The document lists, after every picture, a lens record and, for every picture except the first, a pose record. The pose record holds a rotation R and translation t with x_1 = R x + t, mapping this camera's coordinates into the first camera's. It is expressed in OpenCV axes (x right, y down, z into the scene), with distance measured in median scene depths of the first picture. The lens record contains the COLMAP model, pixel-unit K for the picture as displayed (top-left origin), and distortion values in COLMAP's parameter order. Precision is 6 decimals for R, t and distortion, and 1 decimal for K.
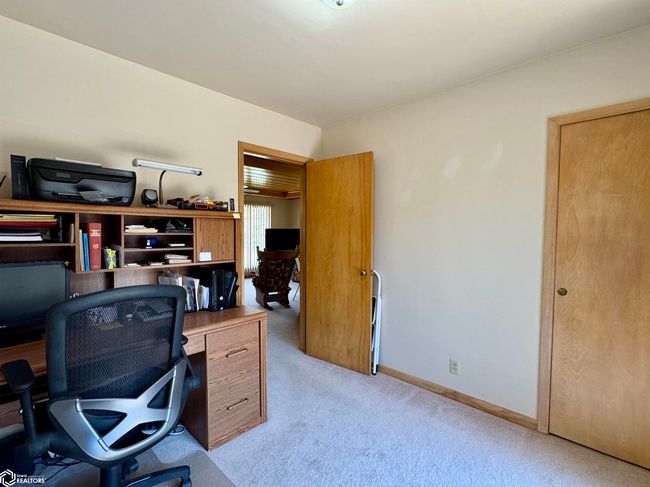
lens RADIAL K [[301.2, 0, 325.0], [0, 301.2, 243.5], [0, 0, 1]] dist [-0.000397, -0.000015]
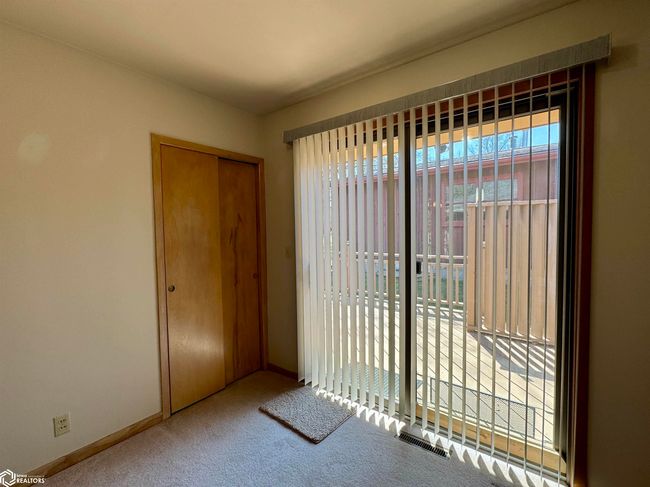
lens RADIAL K [[301.2, 0, 325.0], [0, 301.2, 243.5], [0, 0, 1]] dist [-0.000397, -0.000015]
pose [[-0.104638, -0.039447, 0.993728, -0.419012], [0.053876, 0.997521, 0.045270, -0.033715], [-0.993050, 0.058275, -0.102253, 0.504324]]
